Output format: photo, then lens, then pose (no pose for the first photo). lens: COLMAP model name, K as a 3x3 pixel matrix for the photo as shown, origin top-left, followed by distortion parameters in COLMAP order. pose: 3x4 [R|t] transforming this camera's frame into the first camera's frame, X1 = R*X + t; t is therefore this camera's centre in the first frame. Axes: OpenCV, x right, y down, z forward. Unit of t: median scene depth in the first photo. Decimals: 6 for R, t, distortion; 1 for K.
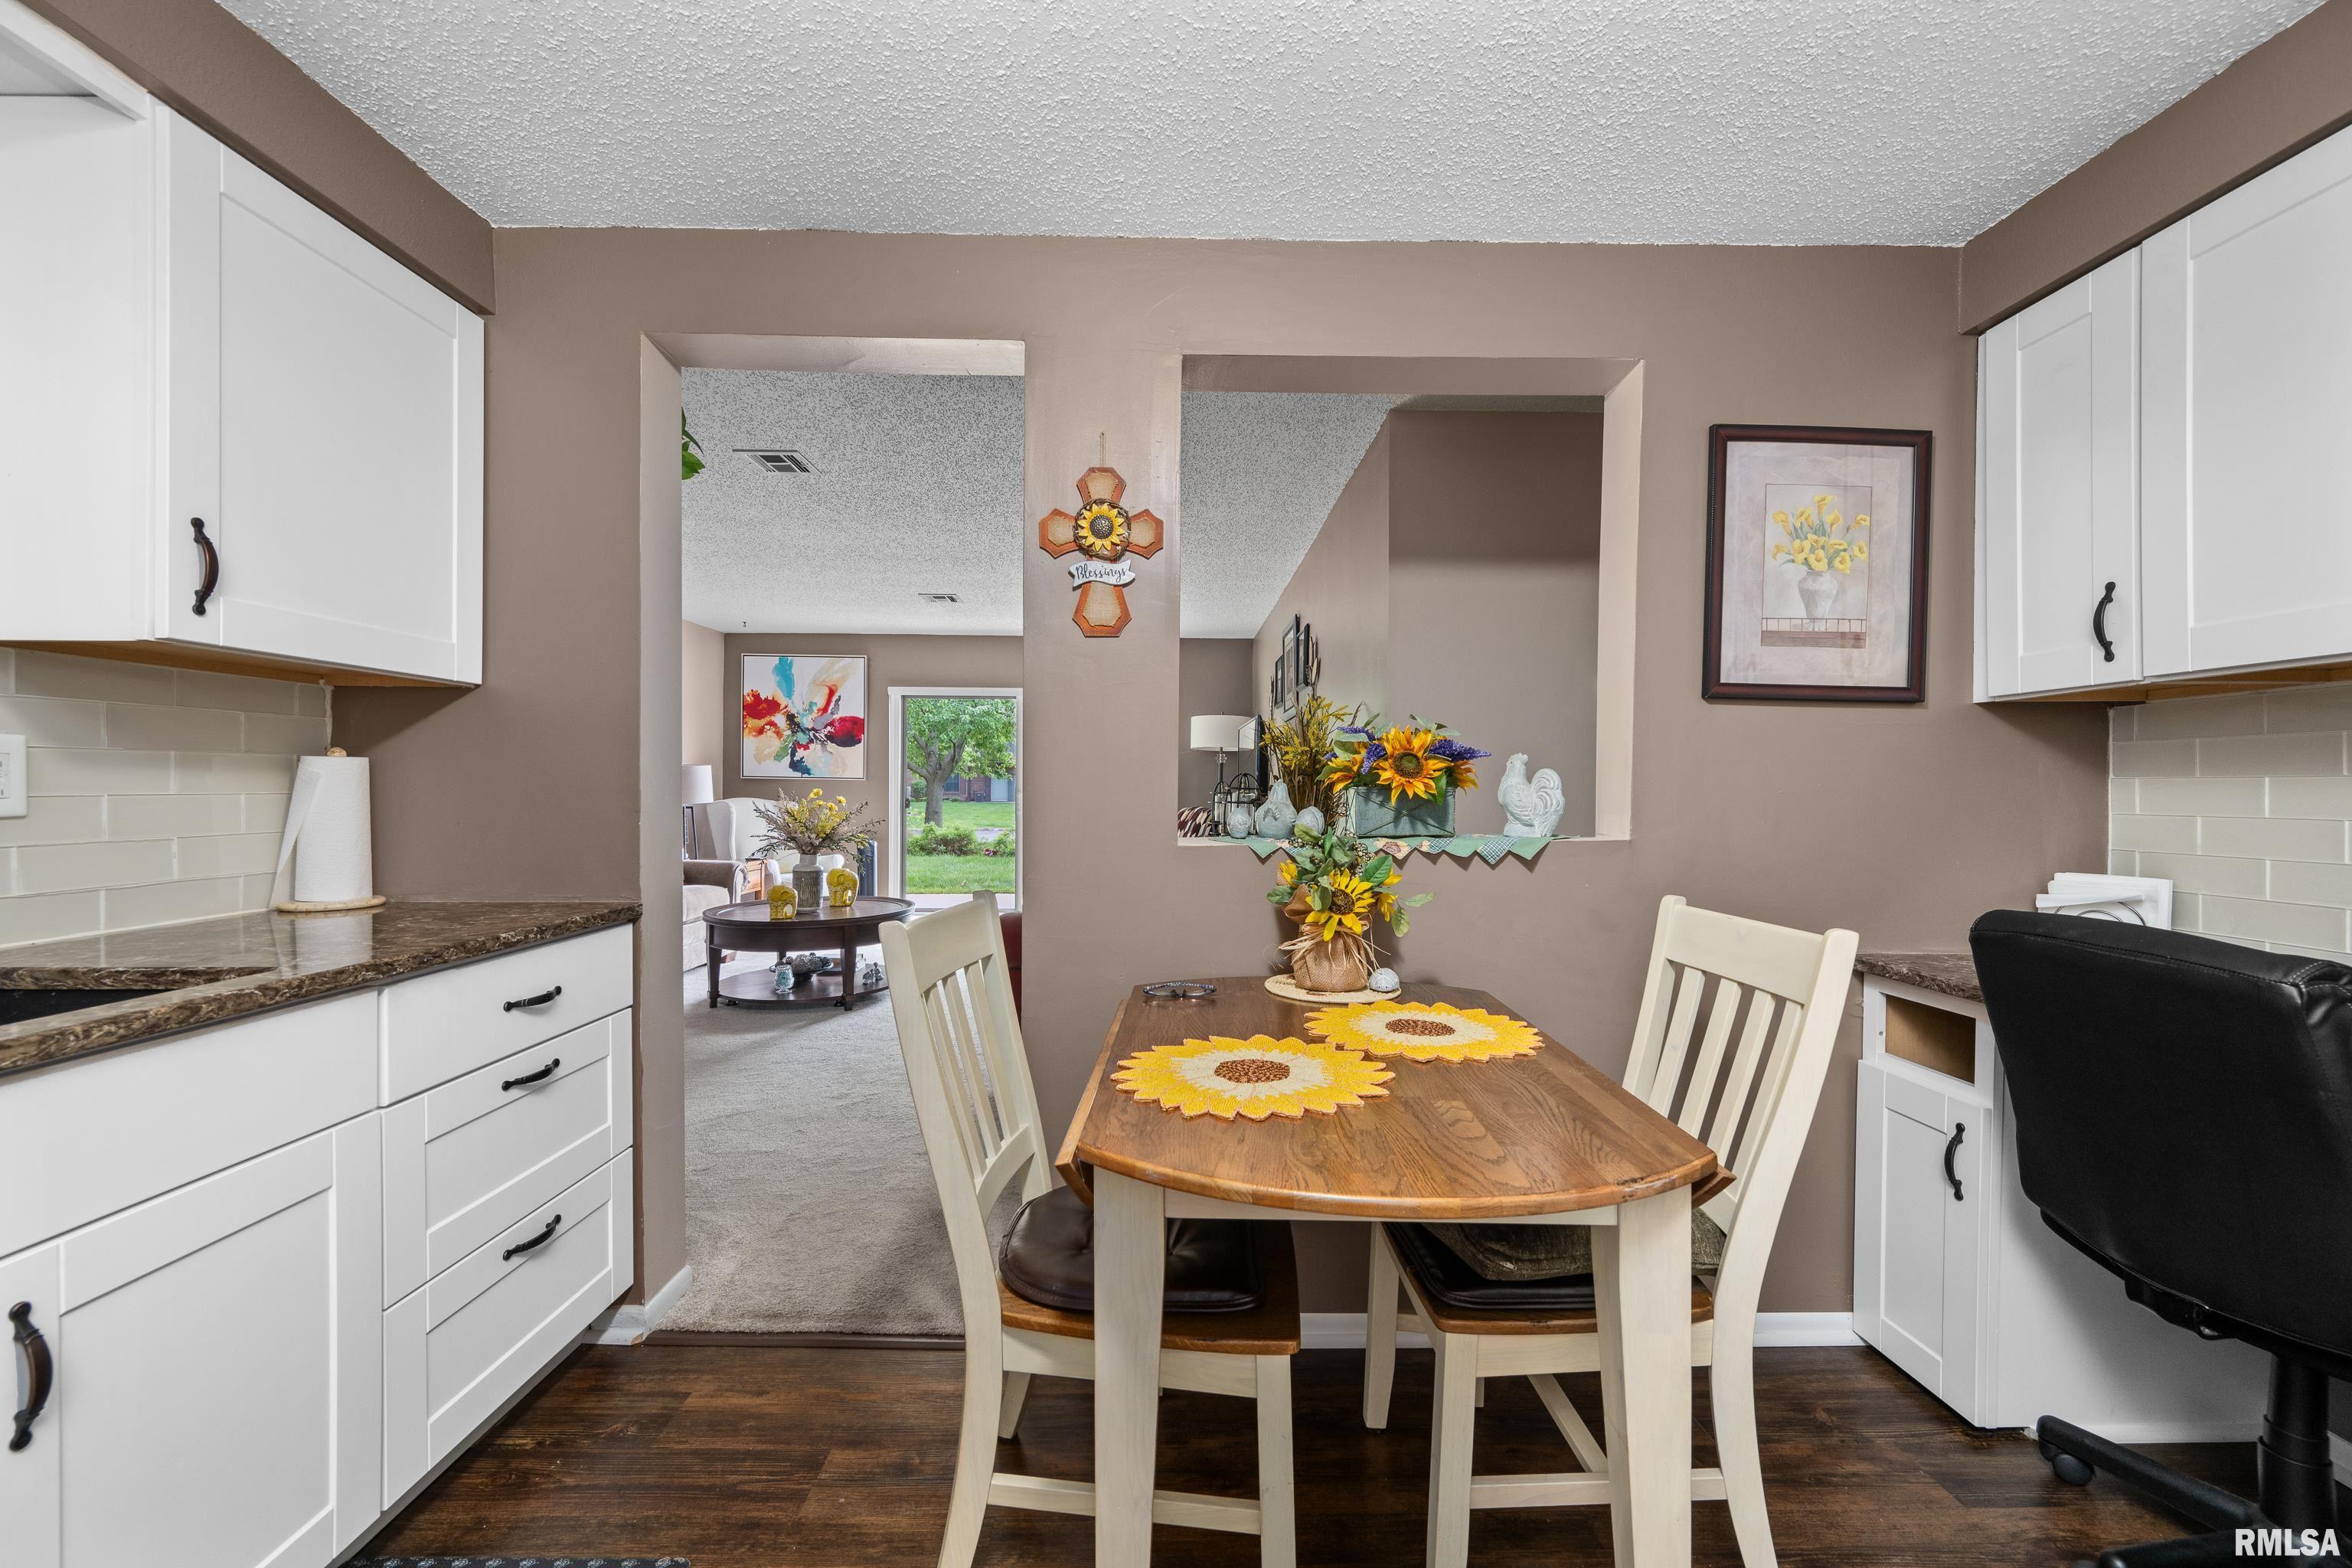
lens RADIAL K [[928.9, 0, 1181.5], [0, 928.9, 792.3], [0, 0, 1]] dist [-0.000022, 0.000197]
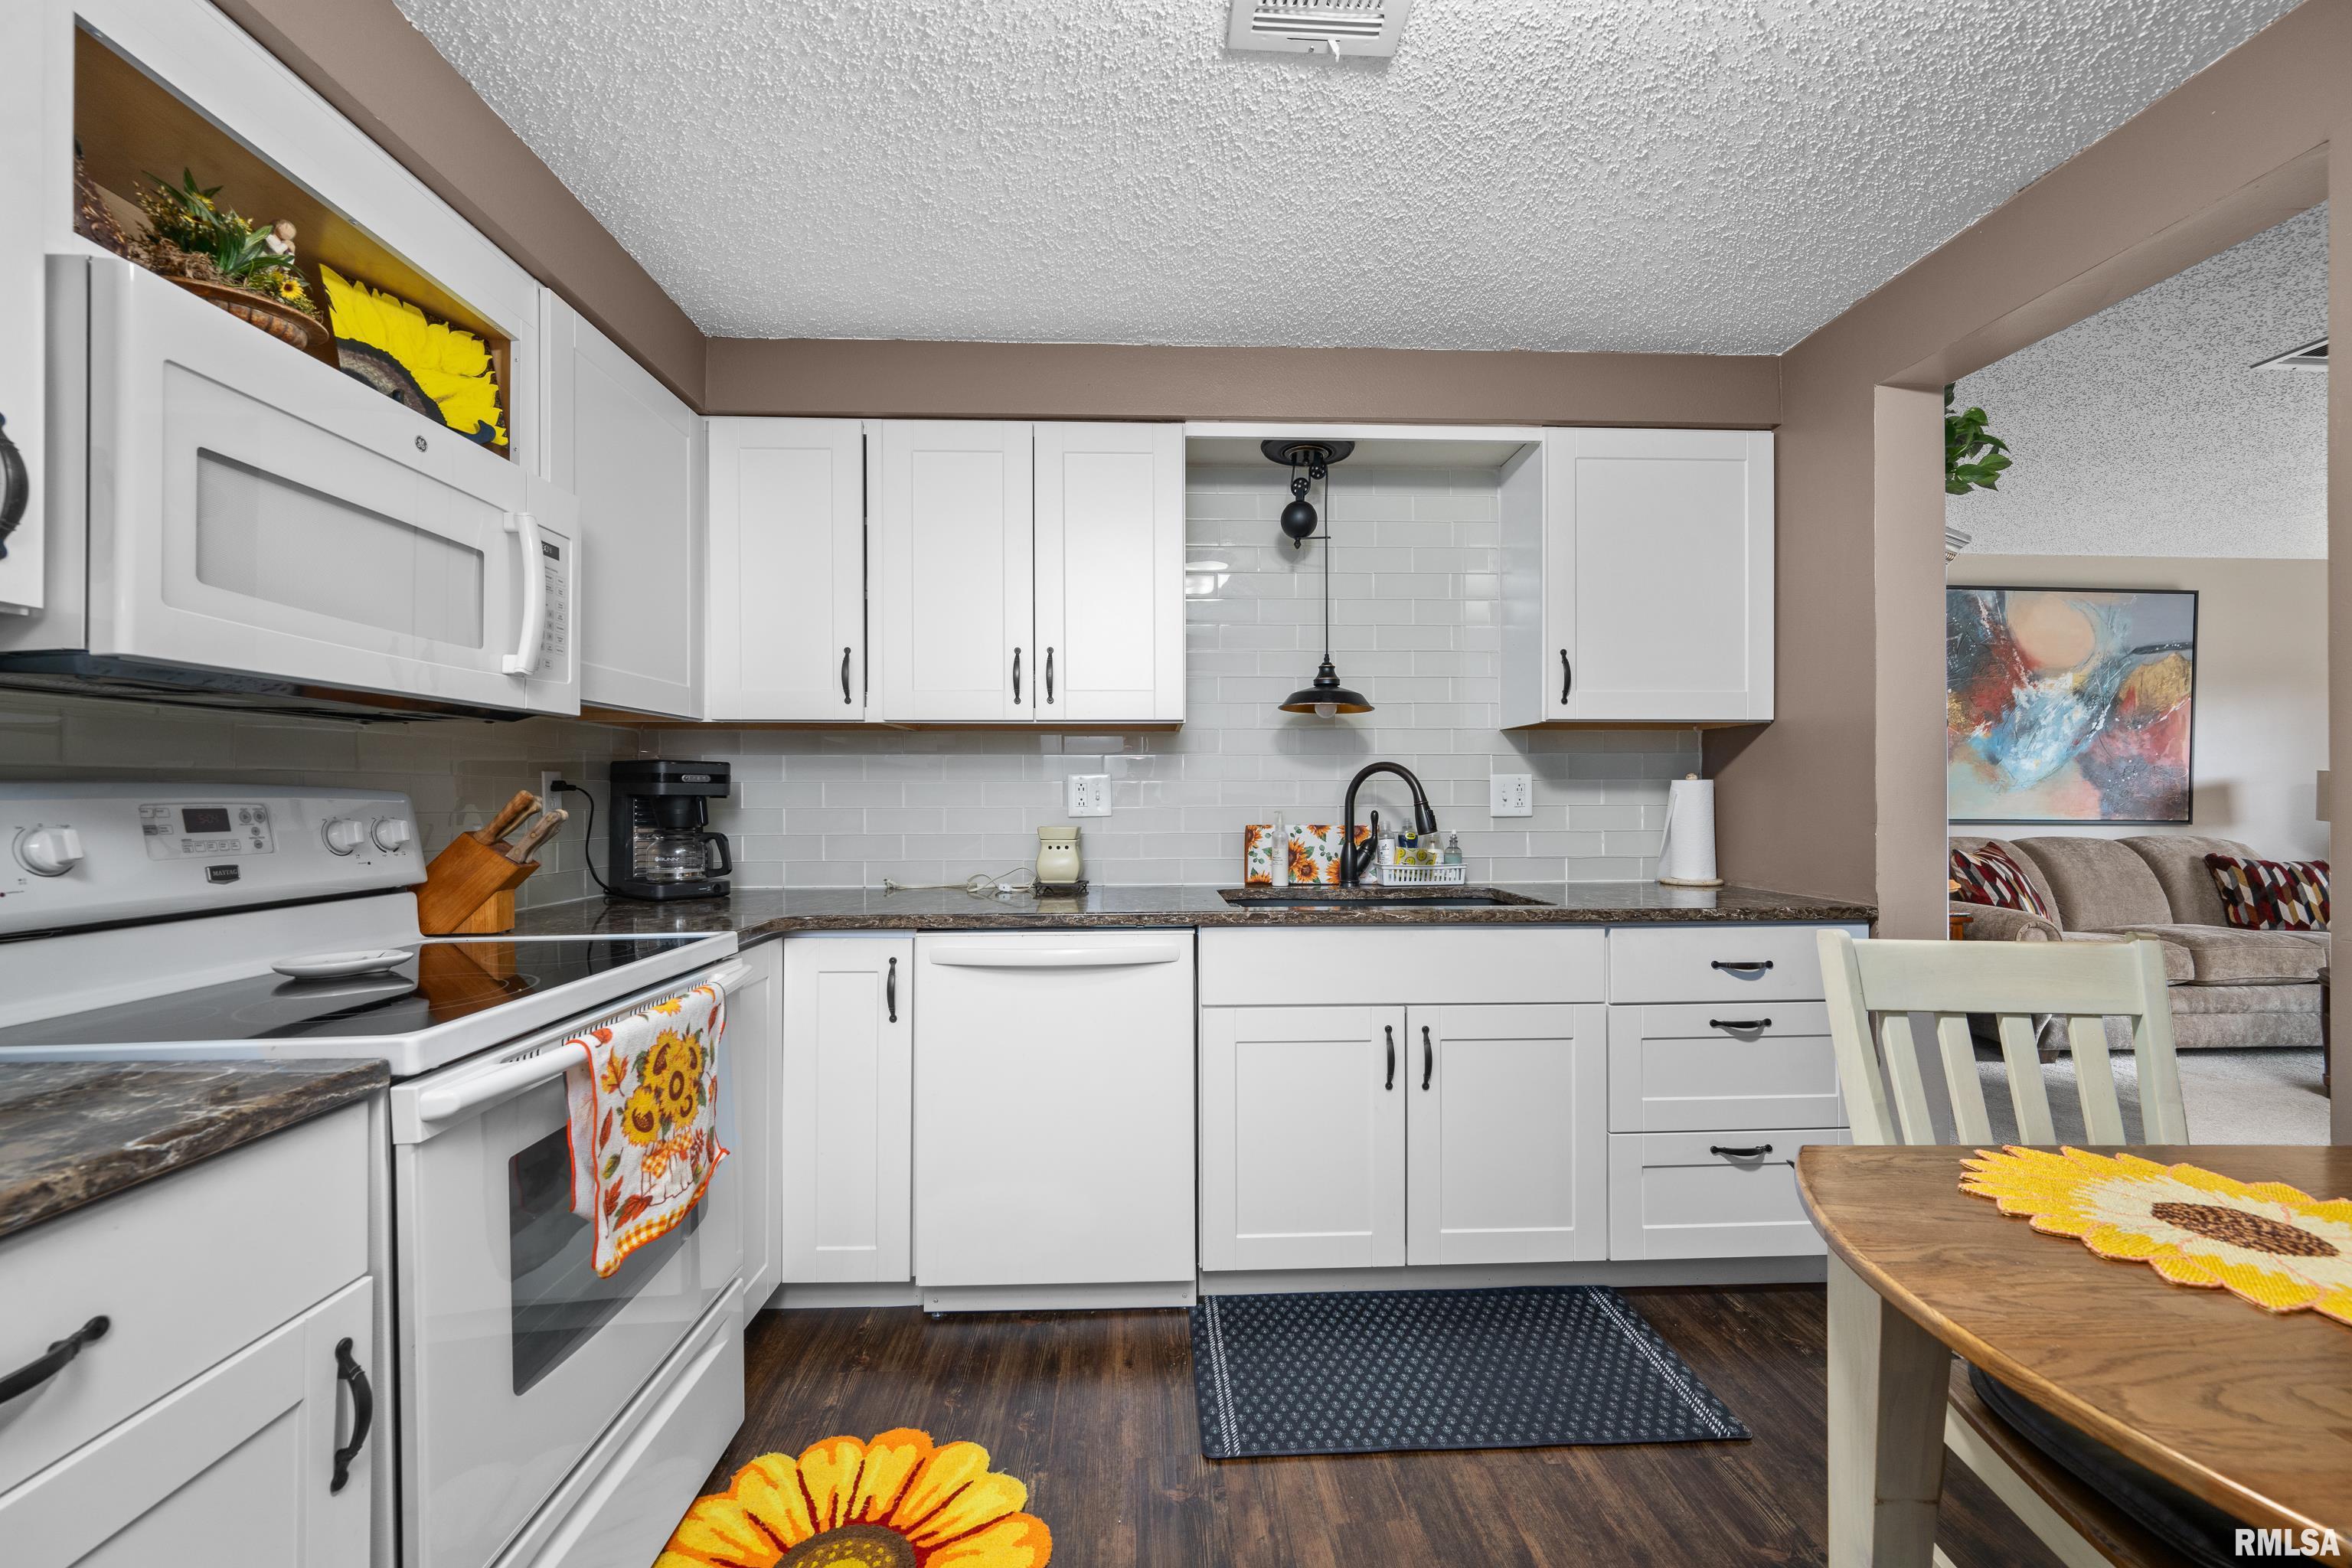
lens RADIAL K [[921.0, 0, 1184.8], [0, 921.0, 795.3], [0, 0, 1]] dist [0.001378, 0.000276]
pose [[0.042791, -0.007048, -0.999059, 0.191162], [-0.003461, 0.999968, -0.007202, -0.000519], [0.999078, 0.003766, 0.042765, 0.059027]]
